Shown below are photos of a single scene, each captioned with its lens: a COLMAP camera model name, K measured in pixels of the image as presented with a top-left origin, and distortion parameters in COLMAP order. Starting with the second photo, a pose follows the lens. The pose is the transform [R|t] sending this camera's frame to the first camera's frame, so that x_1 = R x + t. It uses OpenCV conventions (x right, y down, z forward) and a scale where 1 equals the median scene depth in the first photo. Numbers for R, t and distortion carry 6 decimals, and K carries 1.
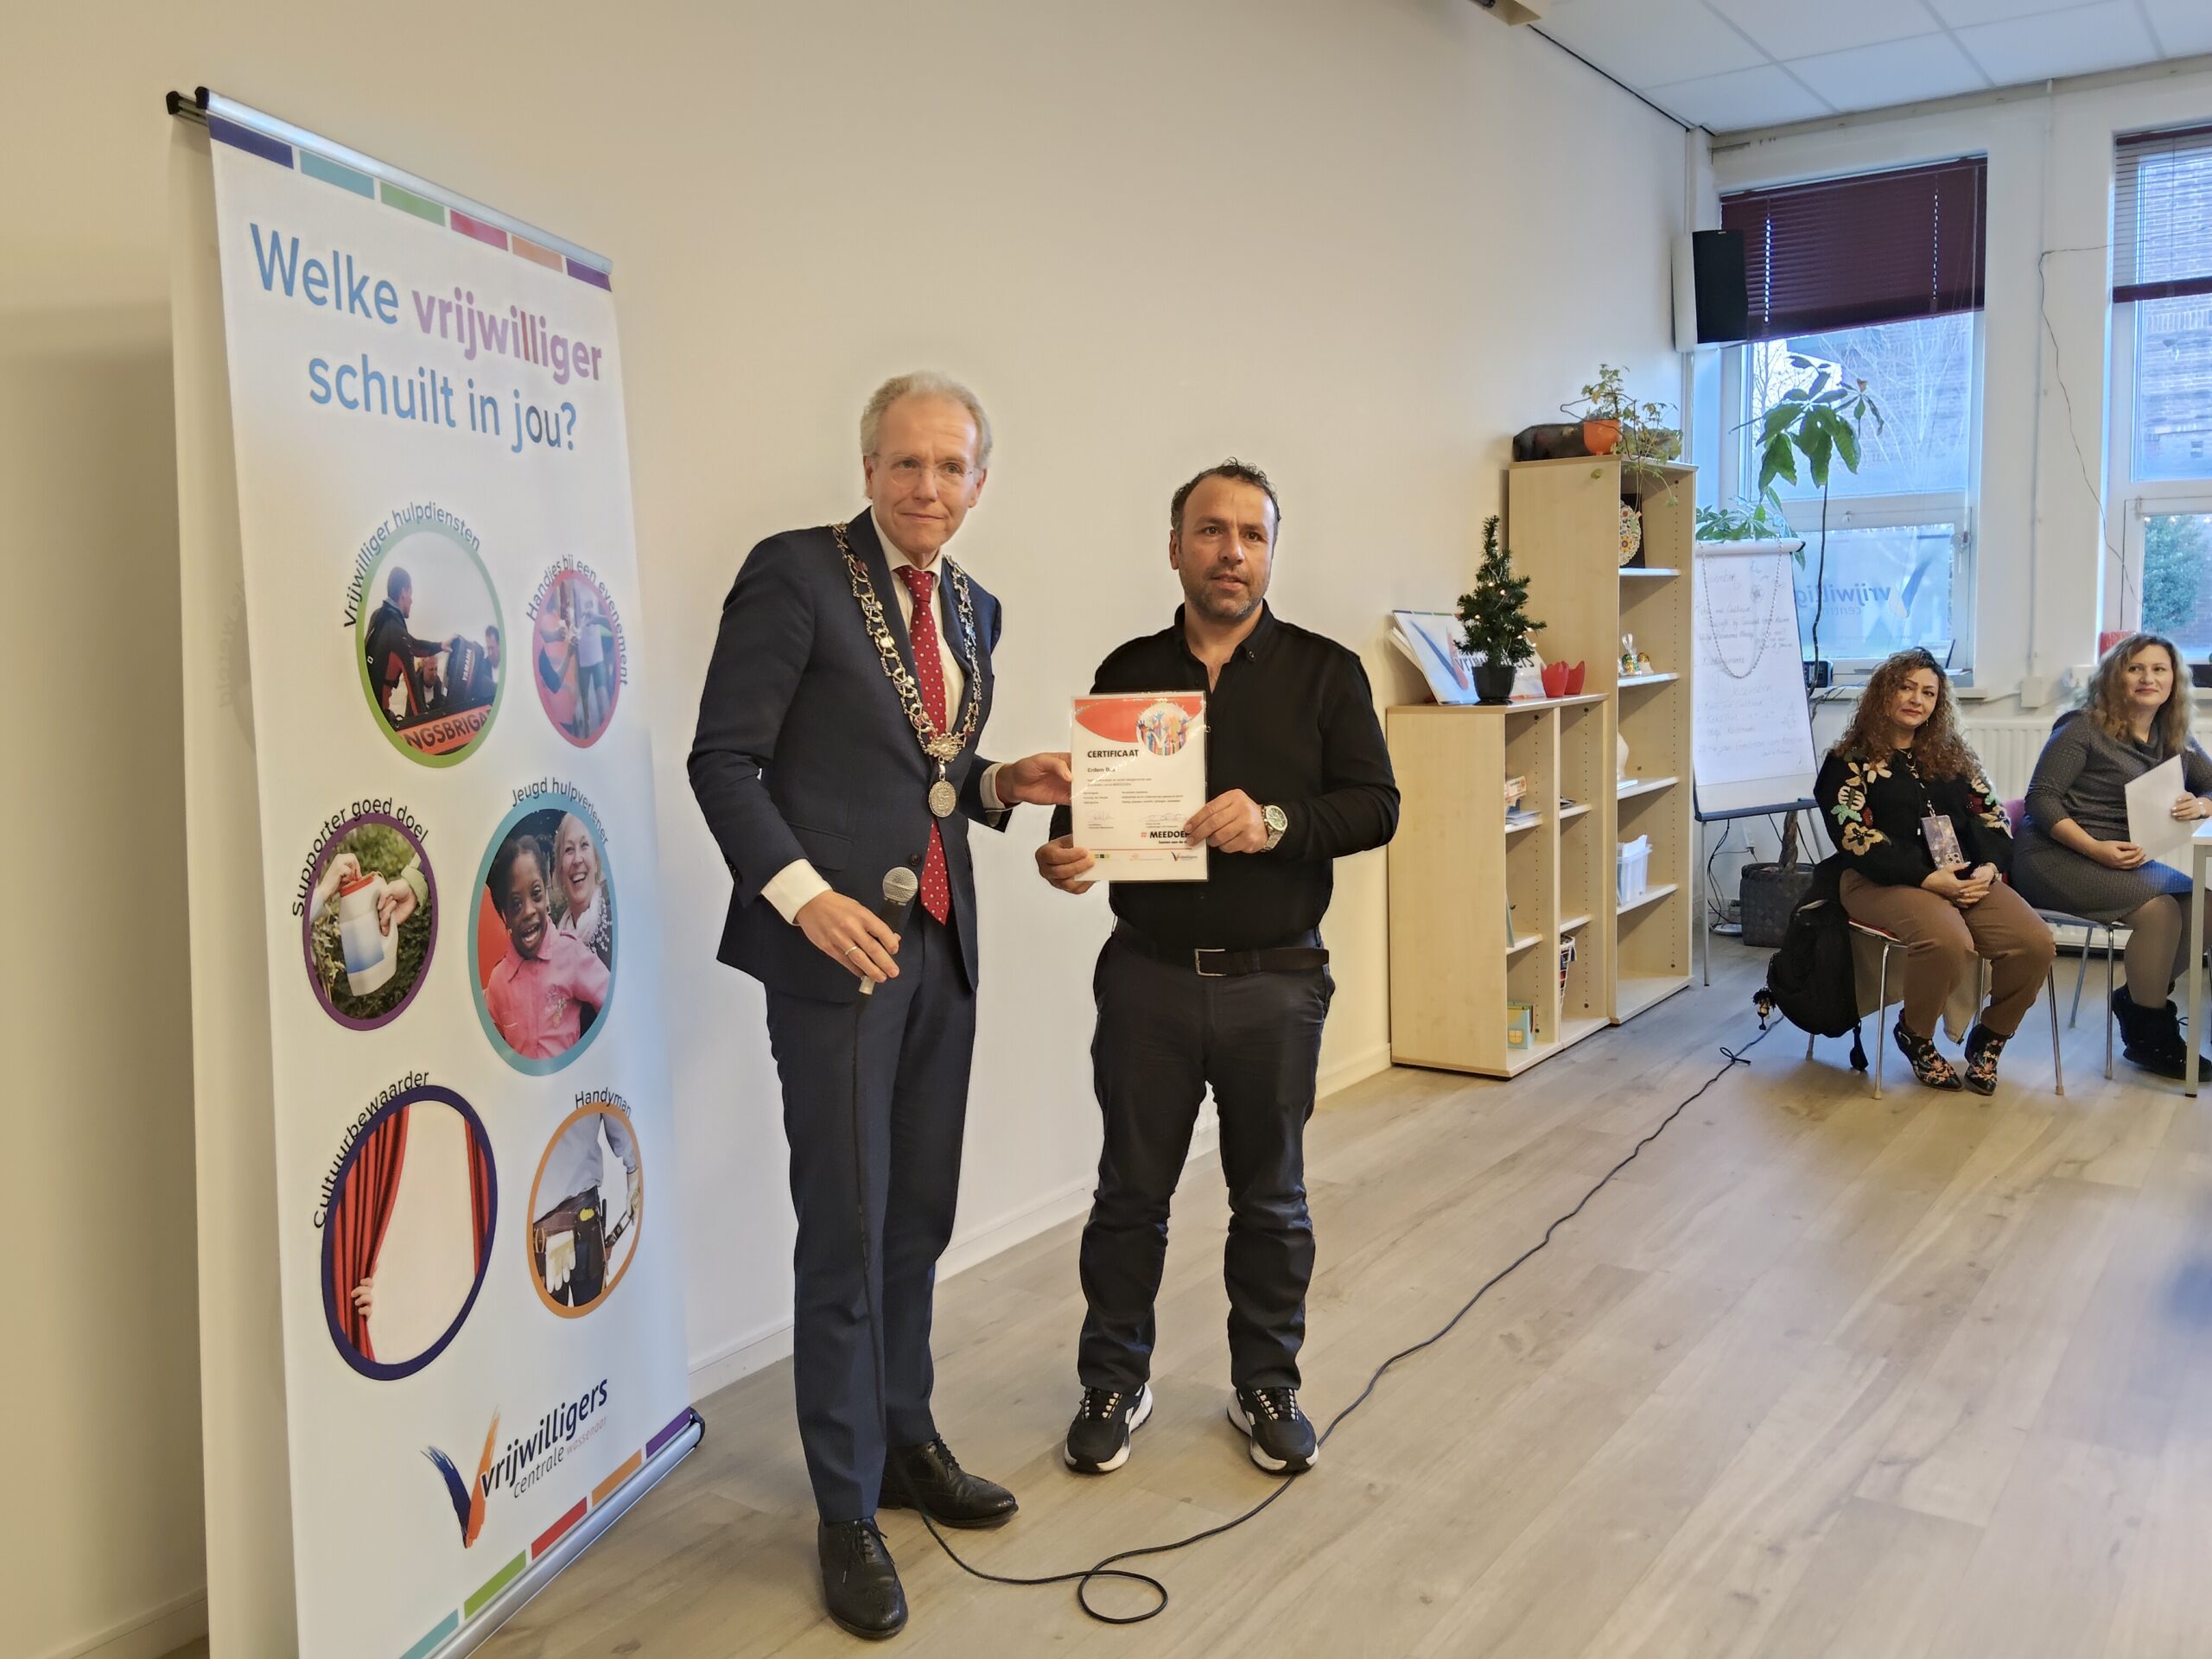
lens RADIAL K [[1860.8, 0, 1100.7], [0, 1860.8, 832.8], [0, 0, 1]] dist [0.110431, -0.202748]
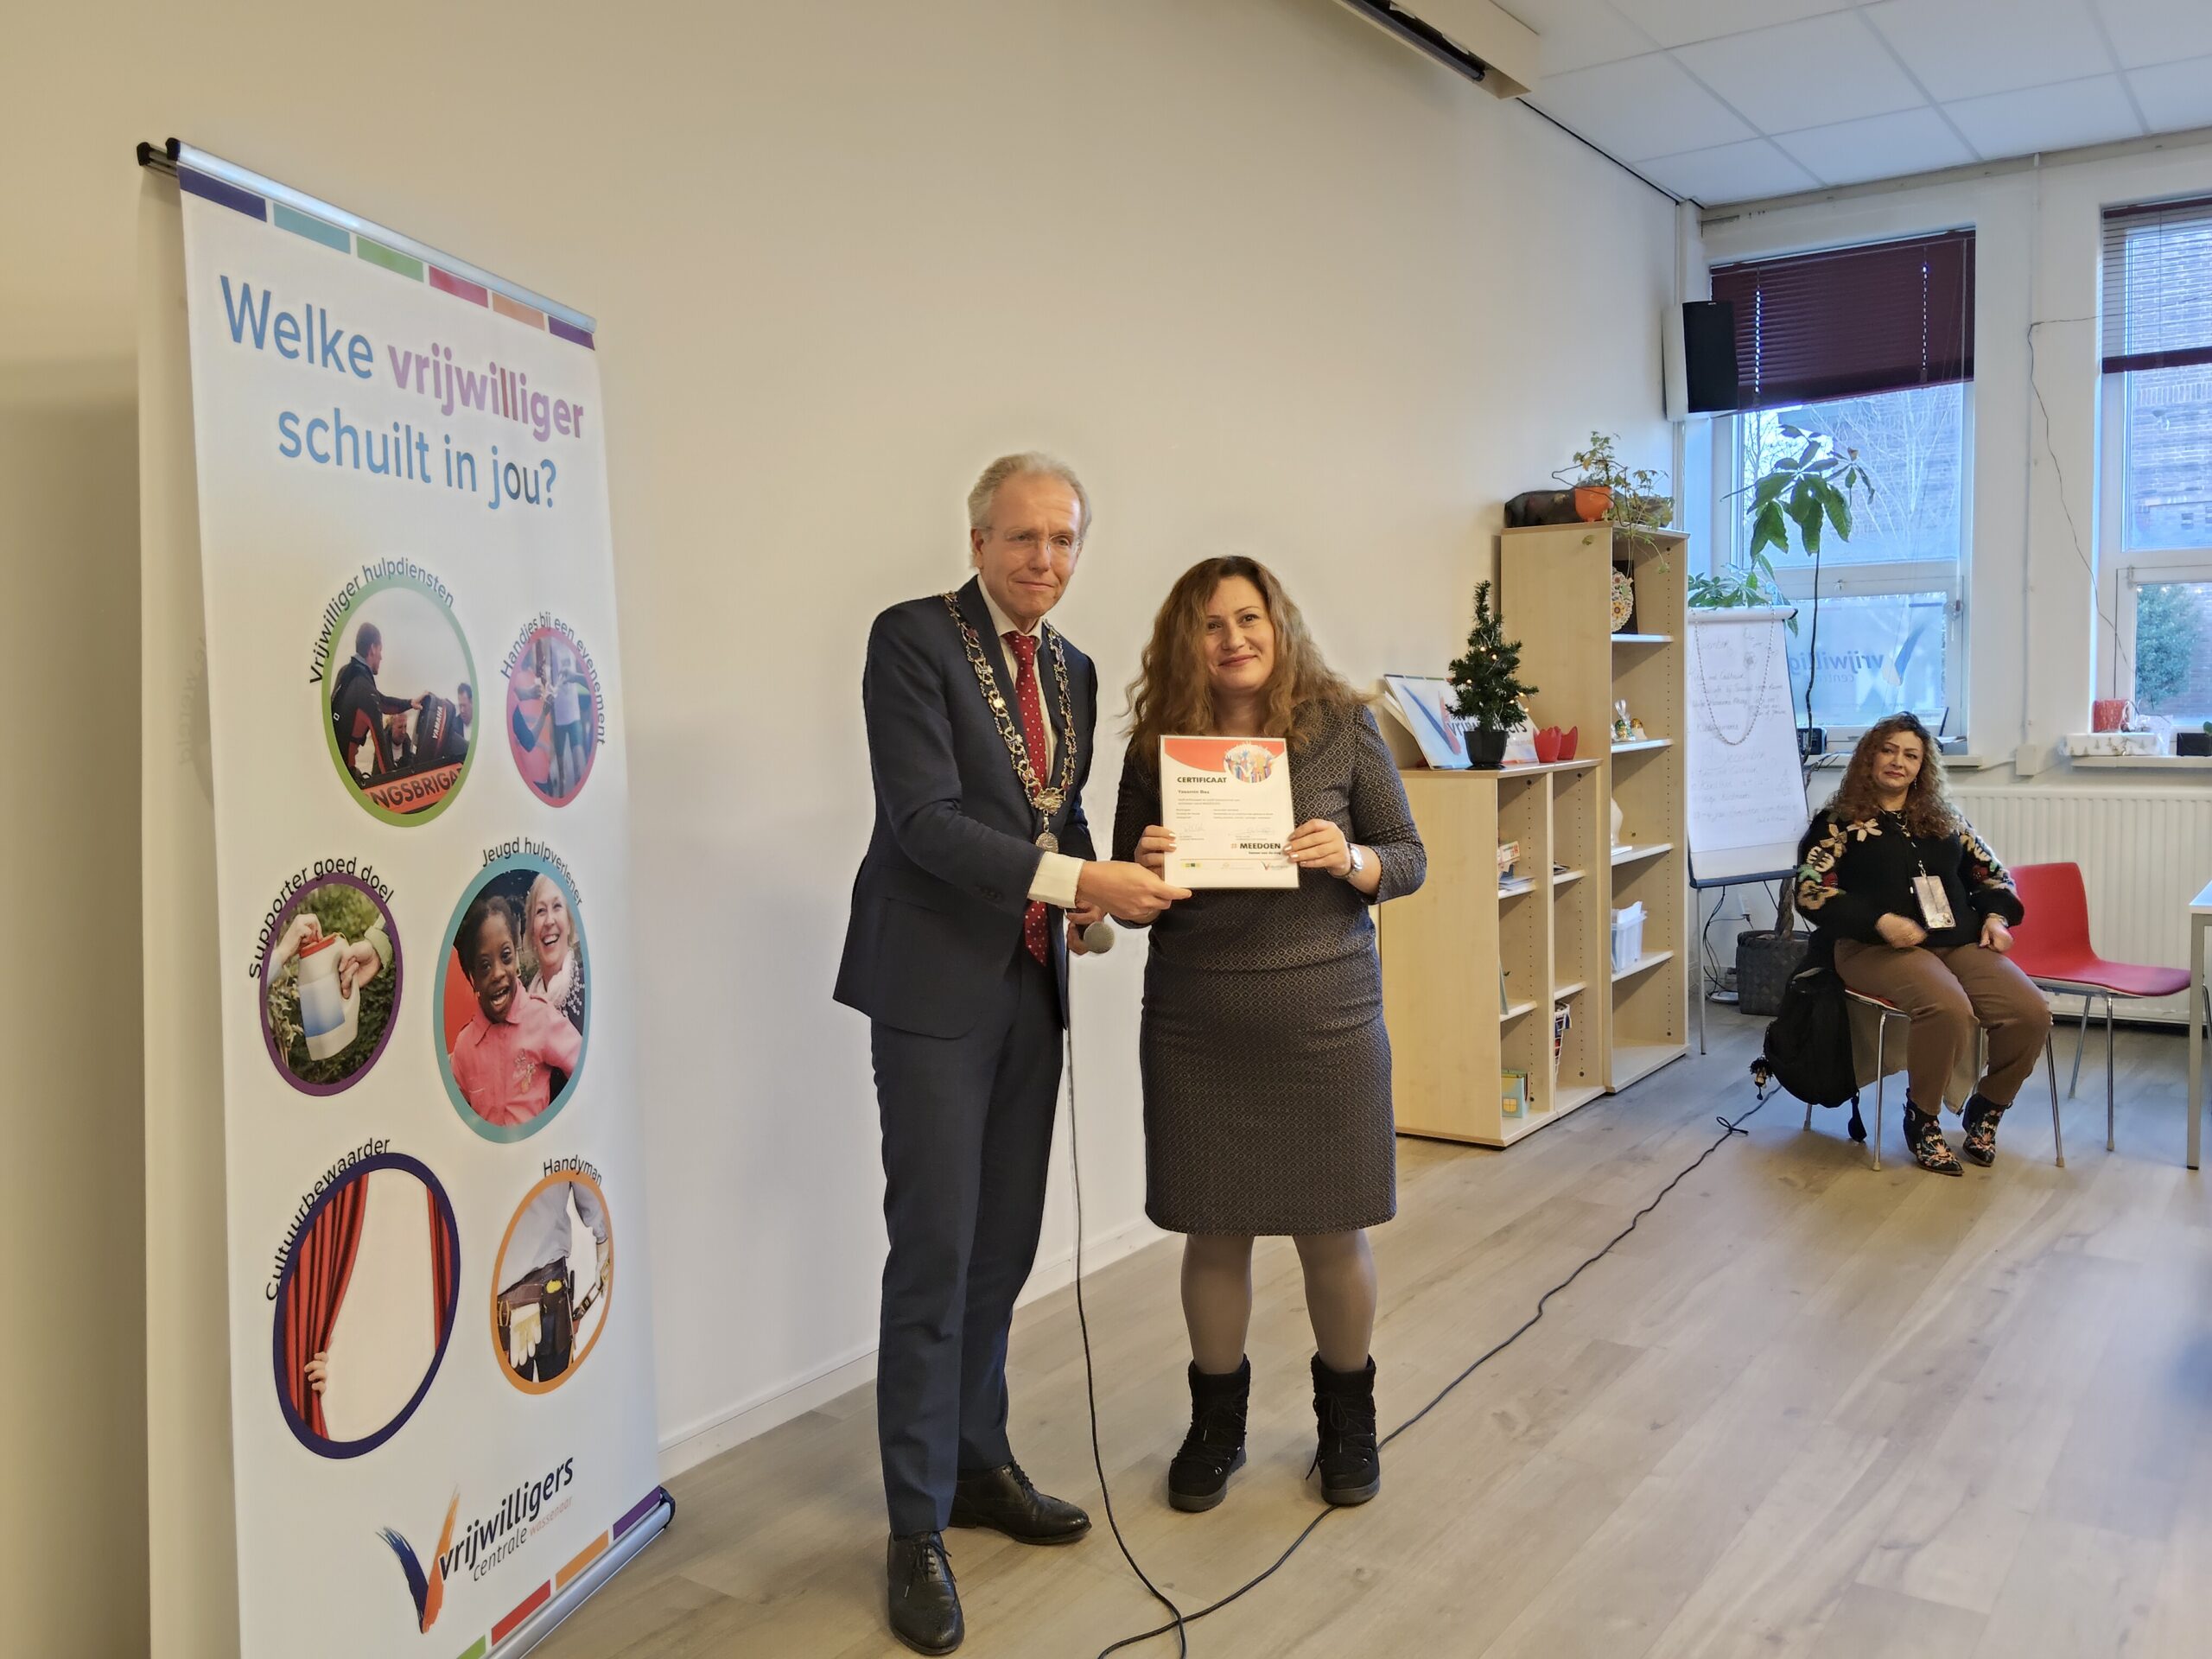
lens RADIAL K [[1858.9, 0, 1103.7], [0, 1858.9, 828.4], [0, 0, 1]] dist [0.109344, -0.206321]
pose [[0.999988, 0.004323, 0.002430, 0.006804], [-0.004230, 0.999305, -0.037035, 0.000718], [-0.002588, 0.037024, 0.999311, 0.014283]]
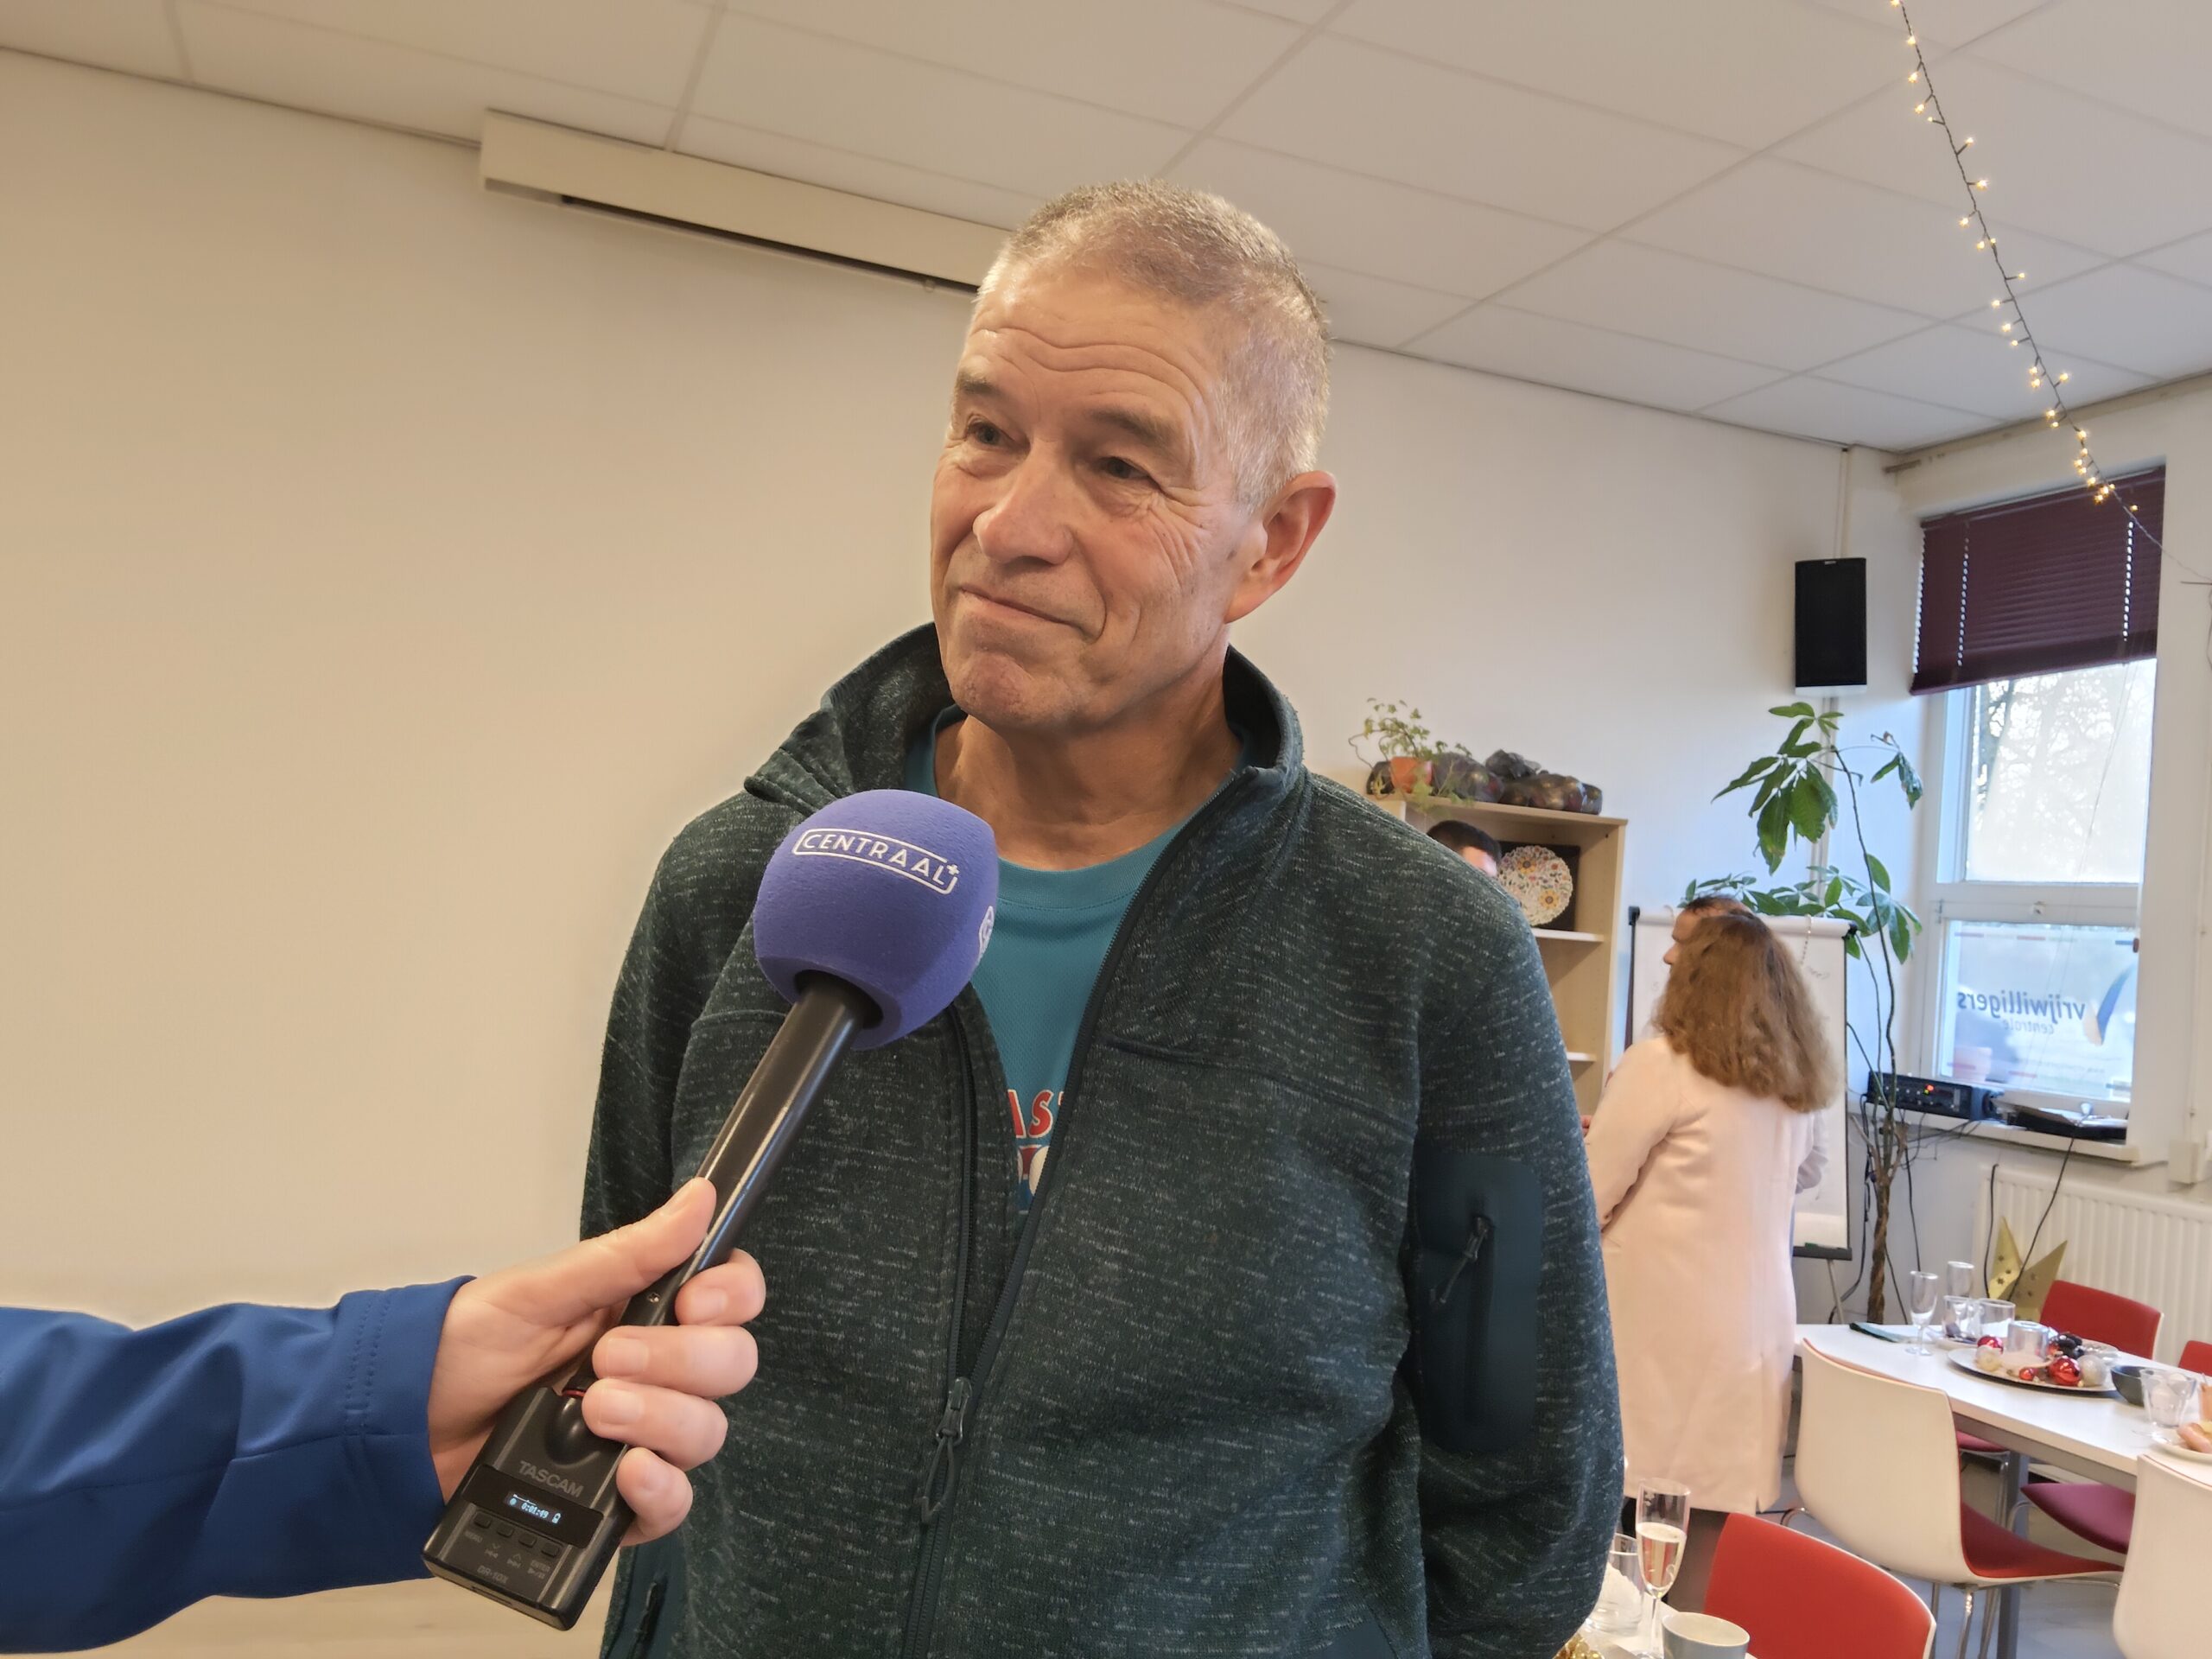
lens RADIAL K [[1858.9, 0, 1103.7], [0, 1858.9, 828.4], [0, 0, 1]] dist [0.109344, -0.206321]
pose [[0.851644, 0.063100, -0.520308, 1.028396], [-0.154555, 0.978818, -0.134271, -0.070500], [0.500814, 0.194767, 0.843357, 0.285560]]
